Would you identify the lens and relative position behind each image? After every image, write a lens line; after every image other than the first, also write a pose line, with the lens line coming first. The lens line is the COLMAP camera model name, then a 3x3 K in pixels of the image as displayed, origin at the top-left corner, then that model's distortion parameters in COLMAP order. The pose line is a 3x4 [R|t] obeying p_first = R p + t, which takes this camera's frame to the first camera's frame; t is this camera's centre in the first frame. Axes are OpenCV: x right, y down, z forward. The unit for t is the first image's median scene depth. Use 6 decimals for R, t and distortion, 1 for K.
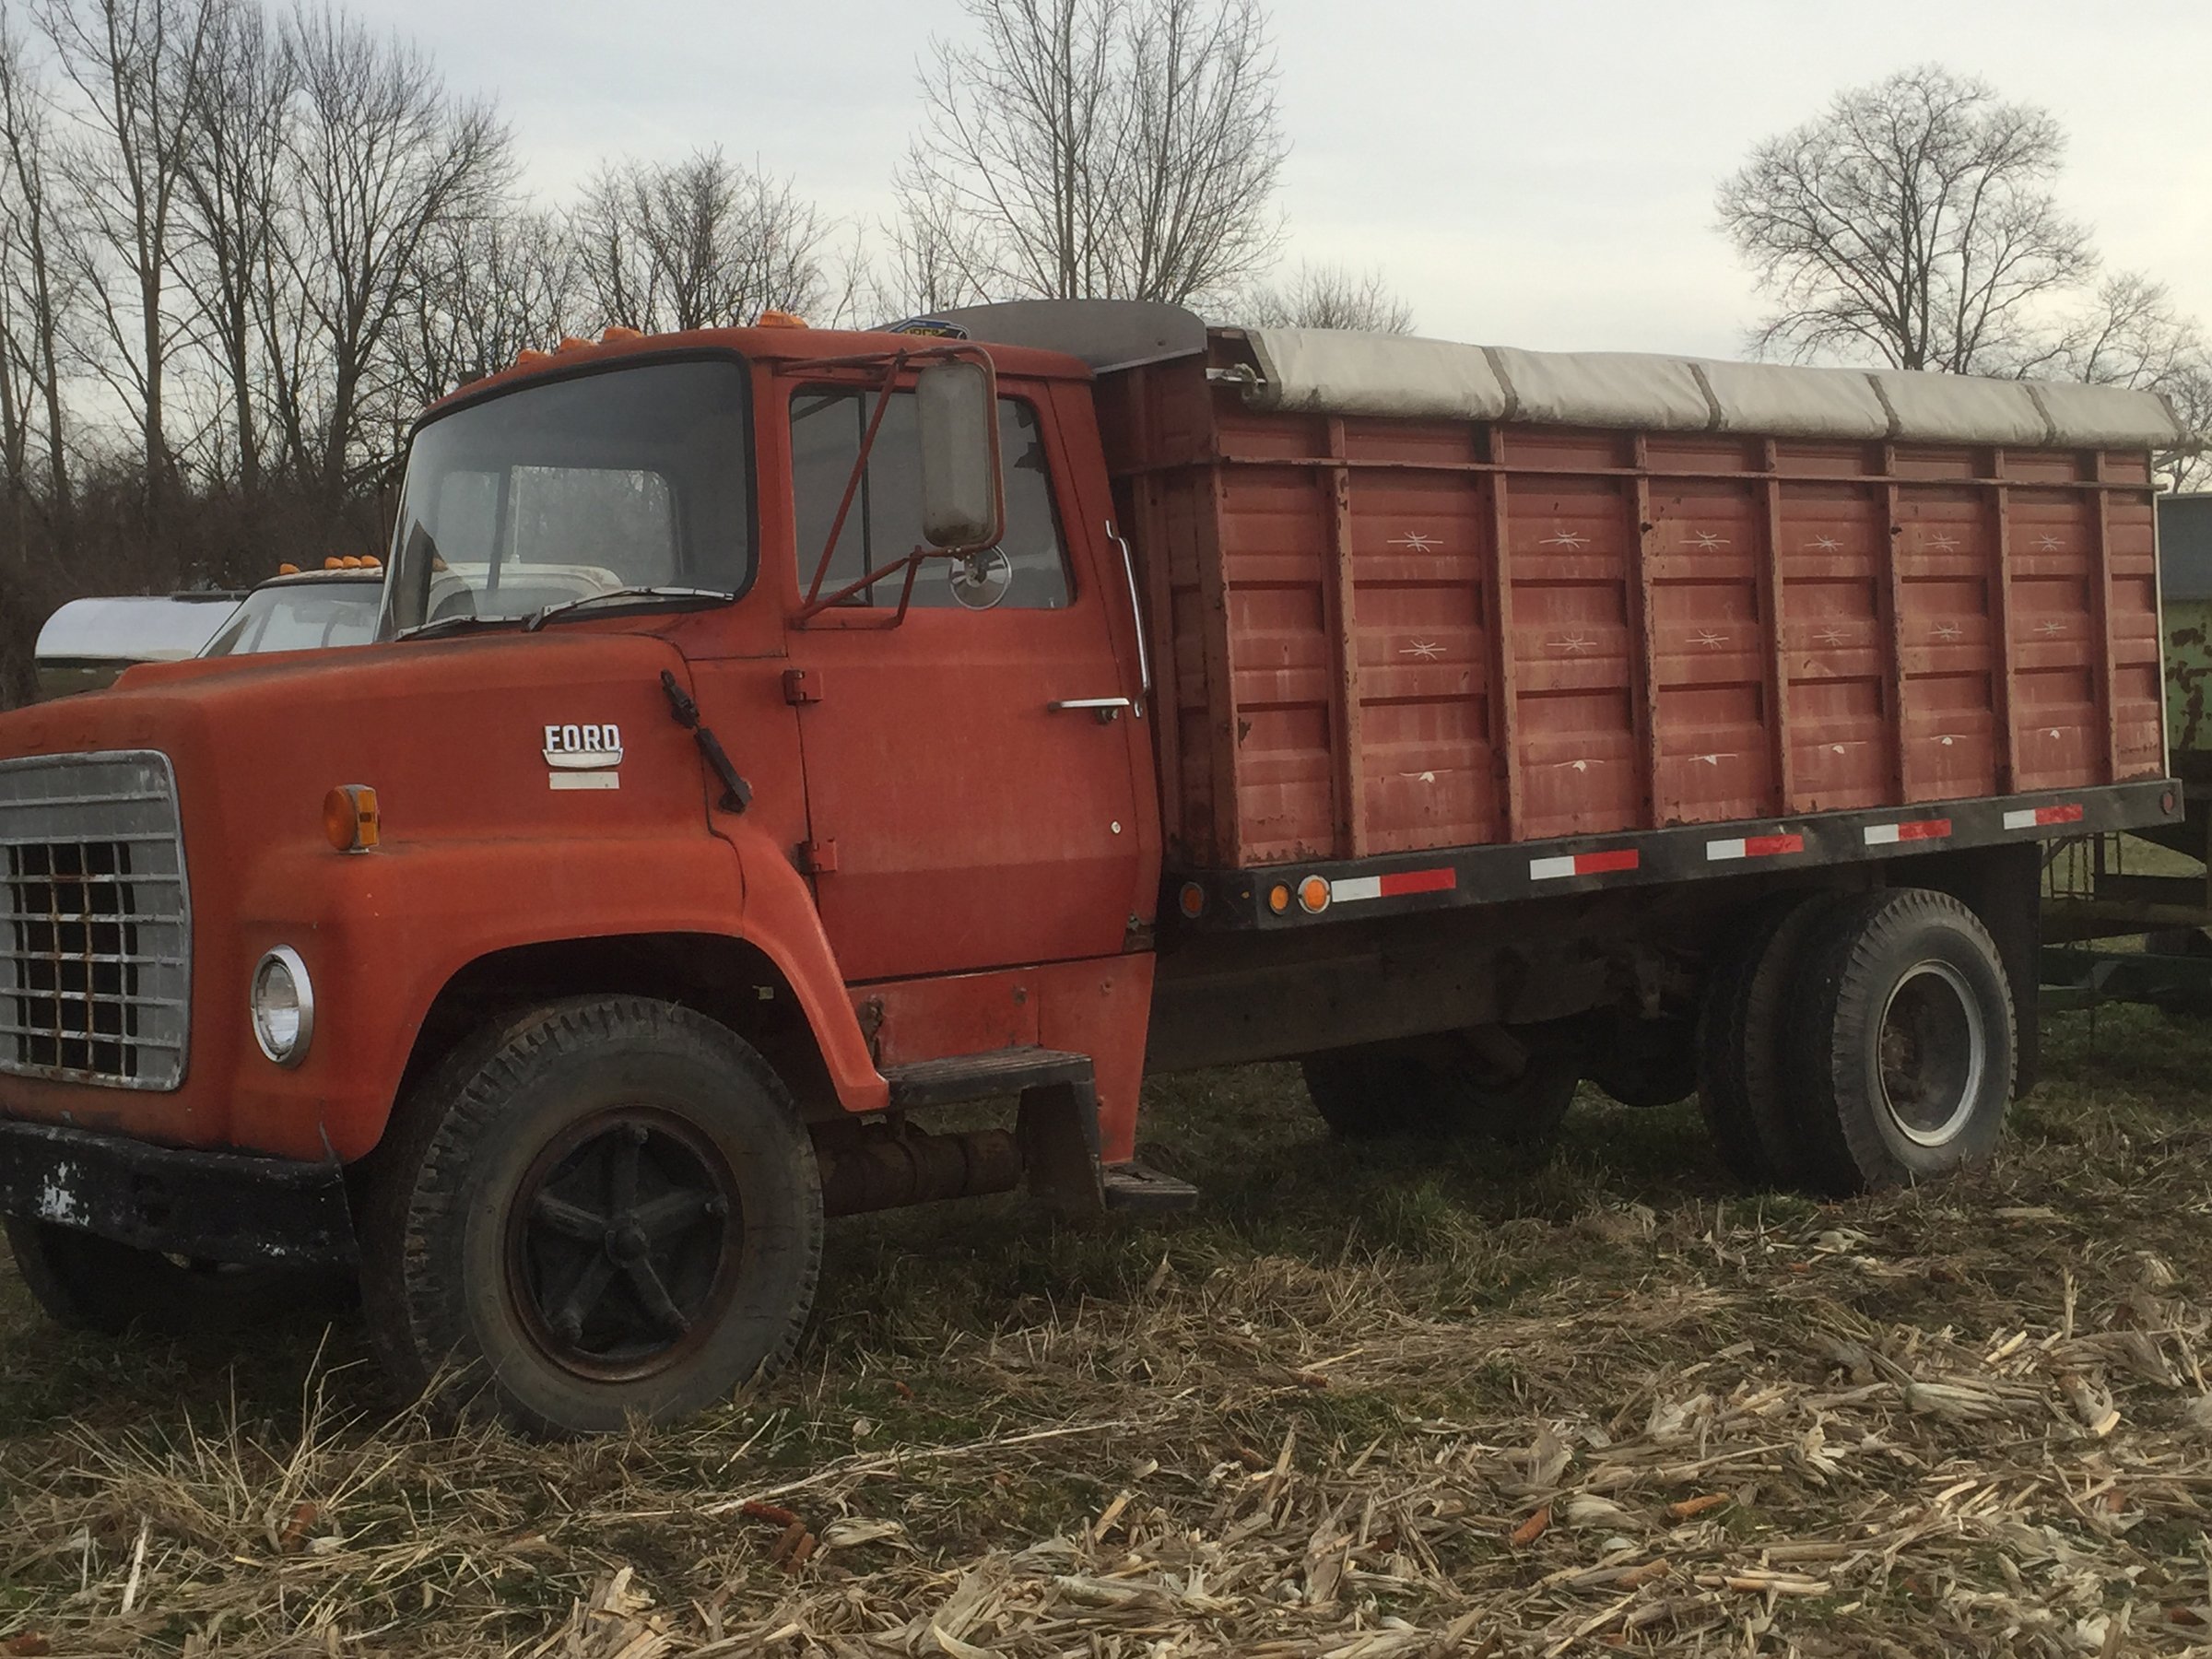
lens RADIAL K [[2987.2, 0, 1118.2], [0, 2987.2, 826.9], [0, 0, 1]] dist [0.041559, 0.089962]
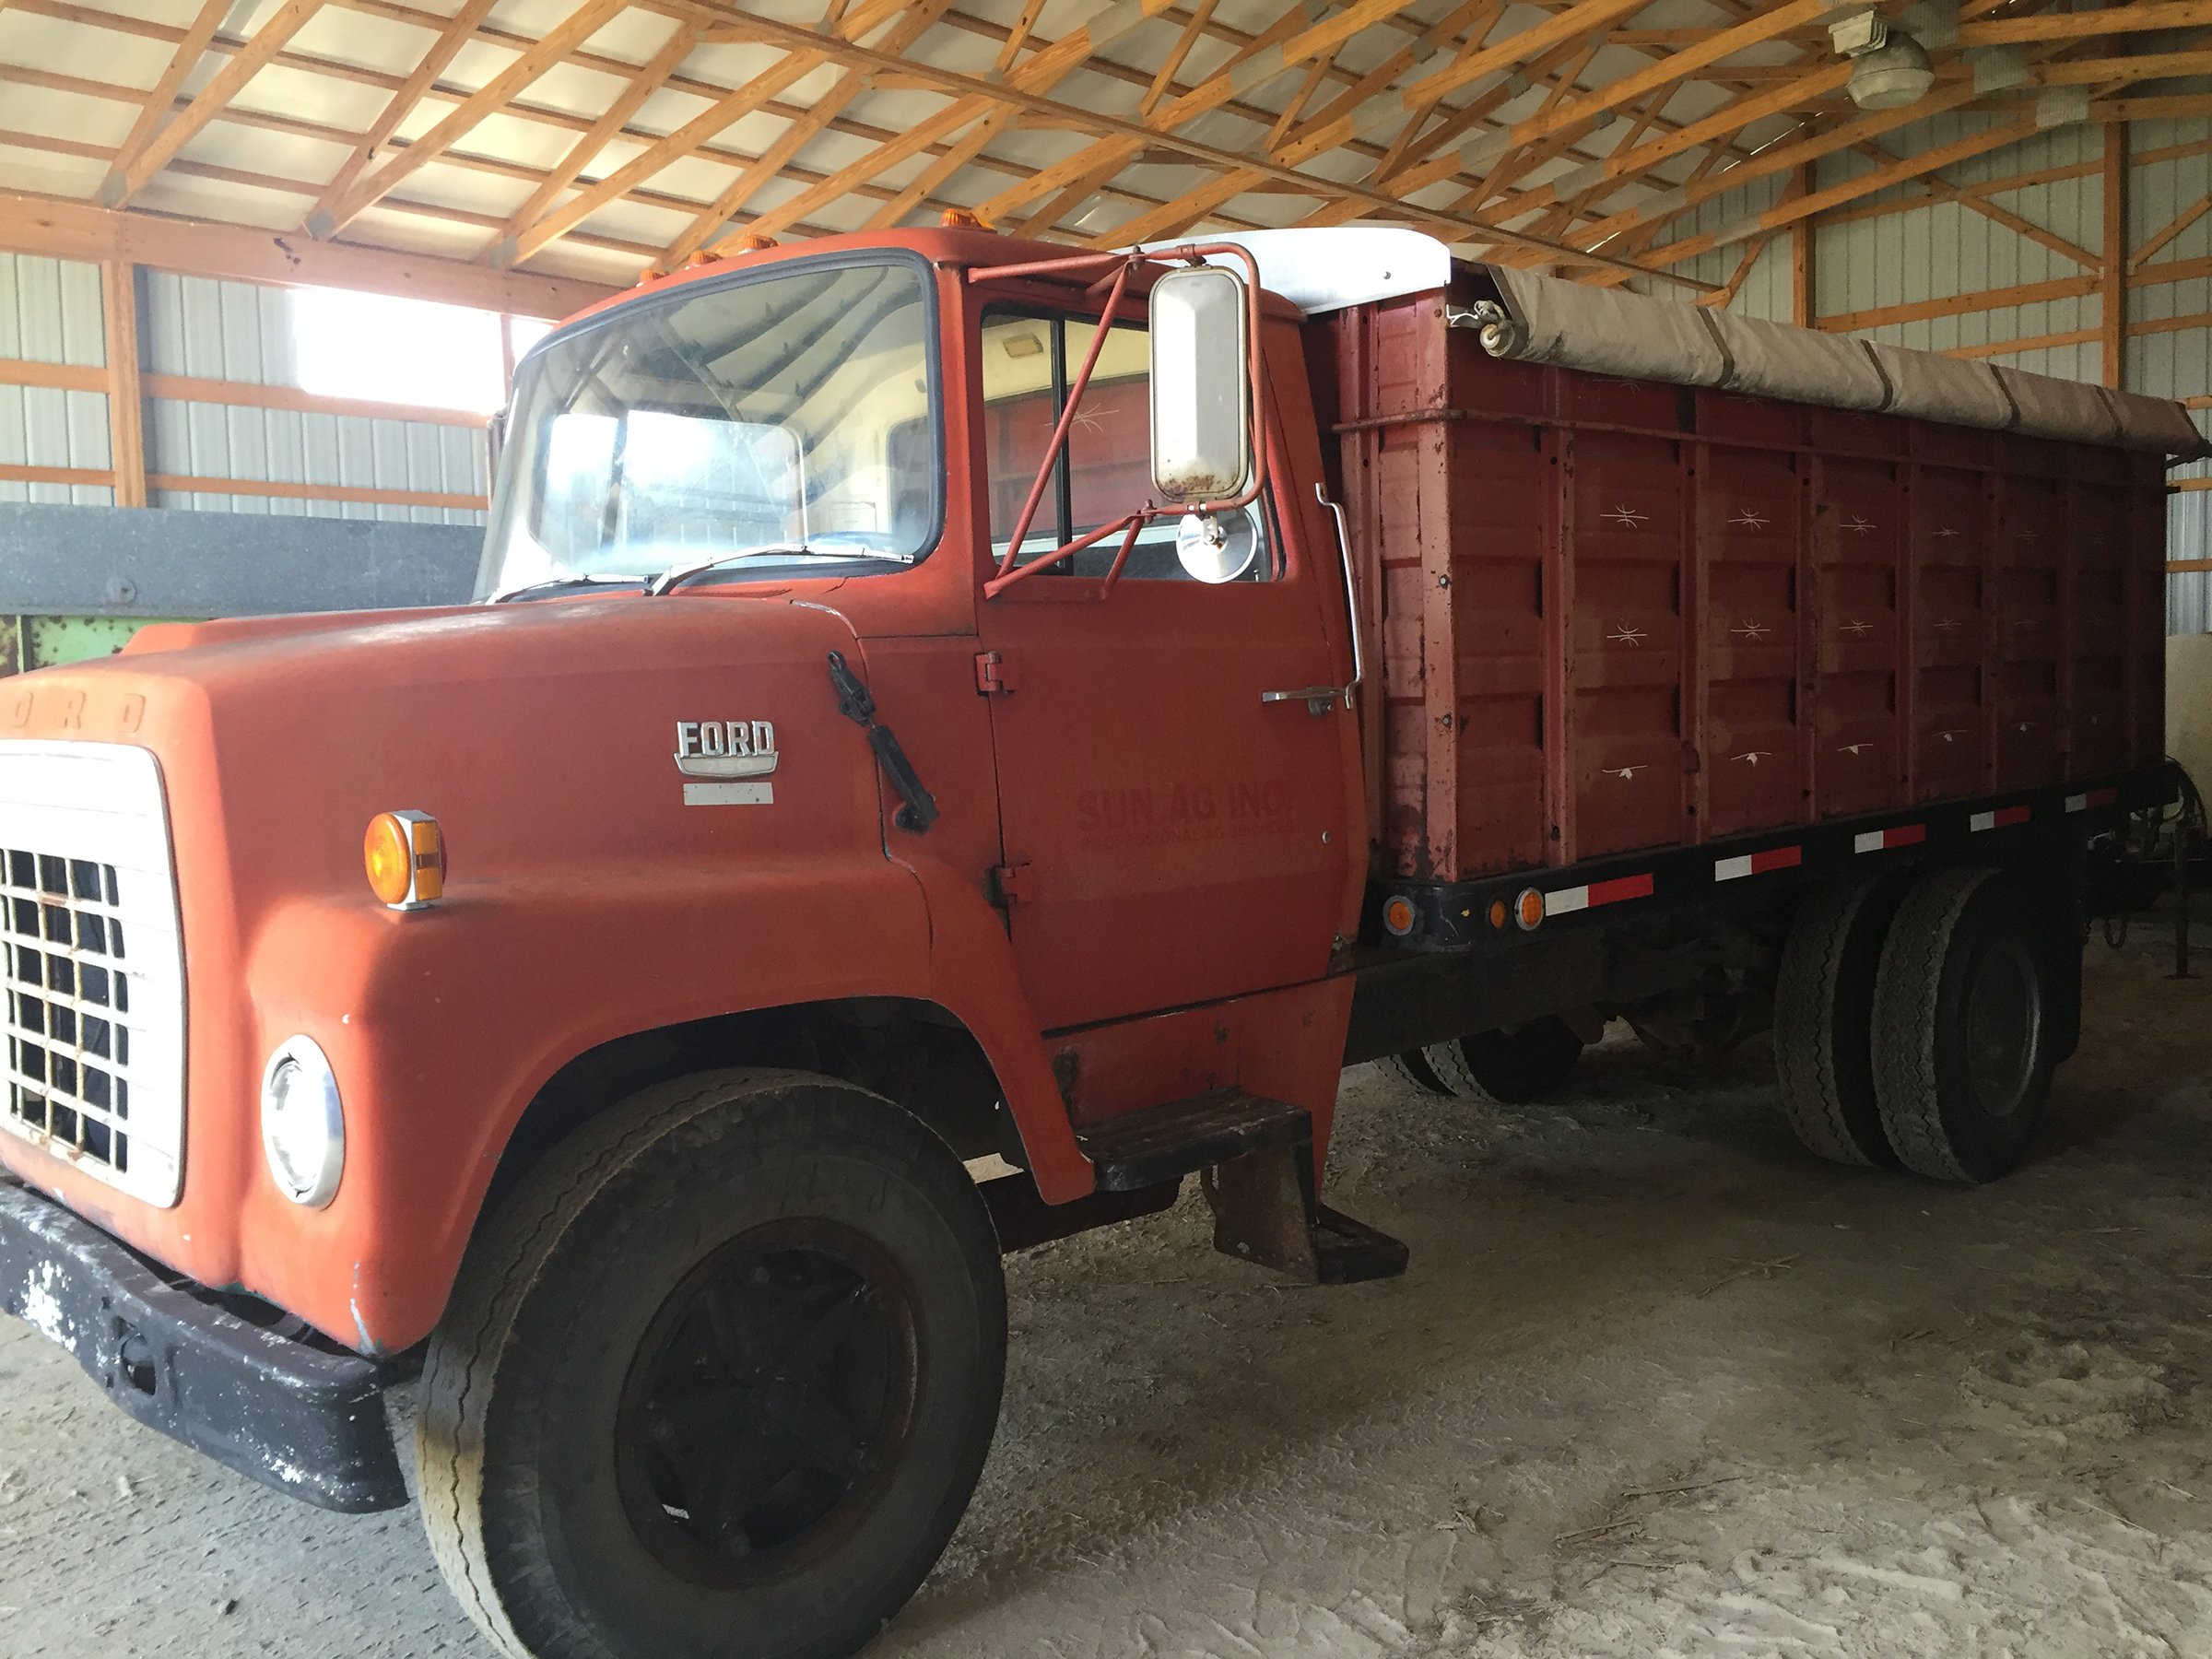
lens RADIAL K [[1882.9, 0, 1098.1], [0, 1882.9, 797.1], [0, 0, 1]] dist [0.009510, 0.003852]
pose [[0.998206, 0.017500, 0.057255, -0.107029], [-0.019858, 0.998967, 0.040883, -0.034754], [-0.056481, -0.041946, 0.997522, 0.494433]]
